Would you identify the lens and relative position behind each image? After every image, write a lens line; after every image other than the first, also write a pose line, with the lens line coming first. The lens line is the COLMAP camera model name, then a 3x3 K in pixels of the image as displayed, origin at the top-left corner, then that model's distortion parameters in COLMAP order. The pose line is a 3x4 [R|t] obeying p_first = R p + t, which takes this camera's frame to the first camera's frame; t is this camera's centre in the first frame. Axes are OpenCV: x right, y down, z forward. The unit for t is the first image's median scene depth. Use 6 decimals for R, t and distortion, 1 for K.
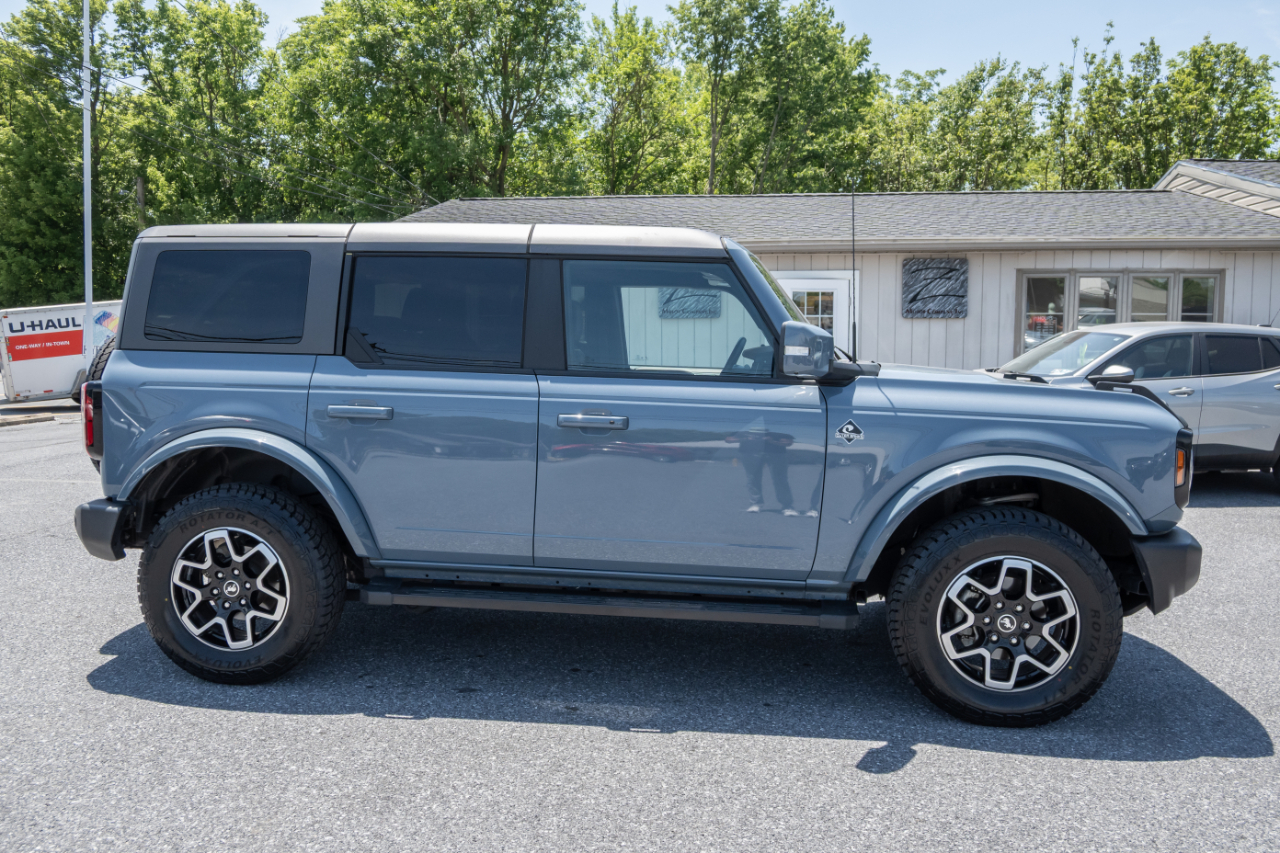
lens RADIAL K [[1020.6, 0, 640.0], [0, 1020.6, 426.5], [0, 0, 1]] dist [0.008900, 0.006356]
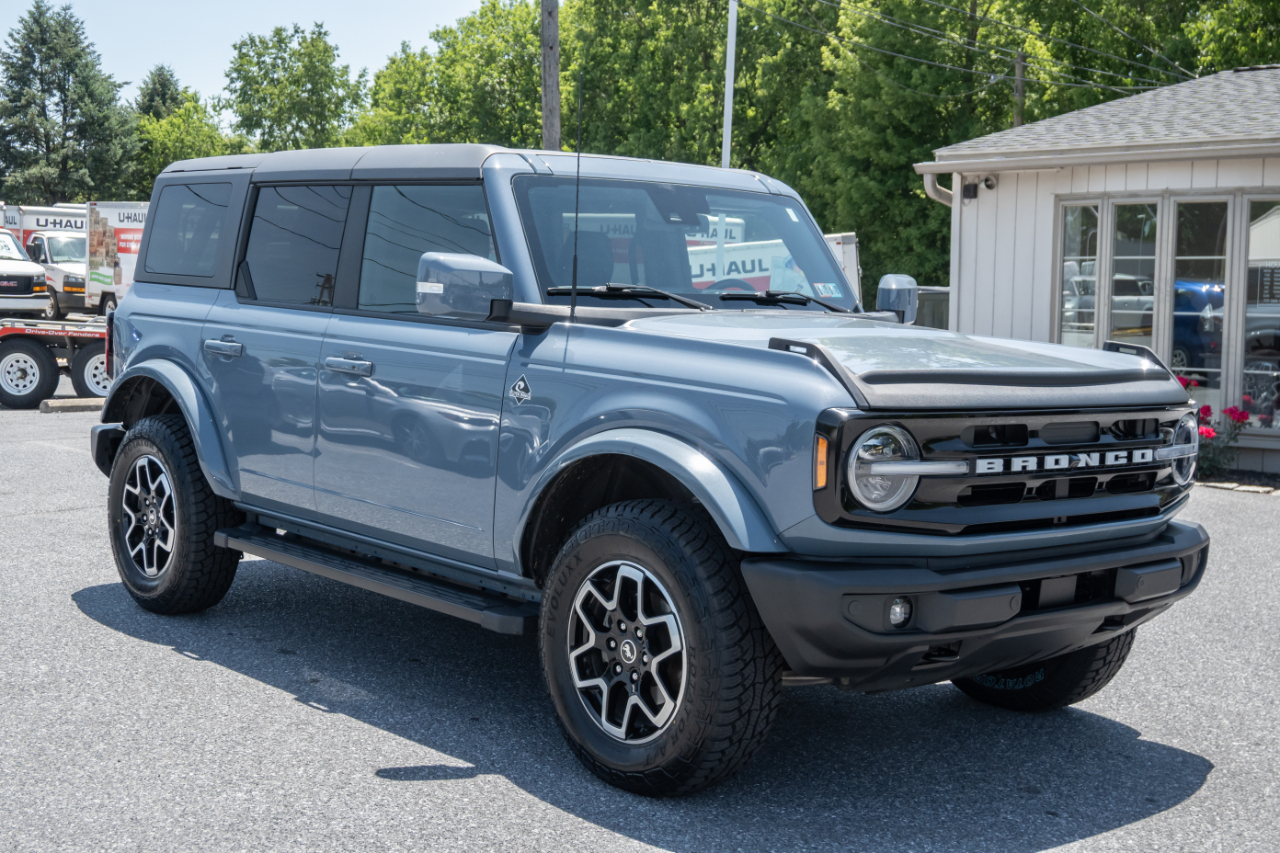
lens RADIAL K [[1676.6, 0, 640.0], [0, 1676.6, 426.5], [0, 0, 1]] dist [0.019321, 0.116244]
pose [[0.744322, 0.066622, -0.664490, 1.137398], [-0.072294, 0.997202, 0.019001, 0.002013], [0.663896, 0.033896, 0.747056, 0.069583]]
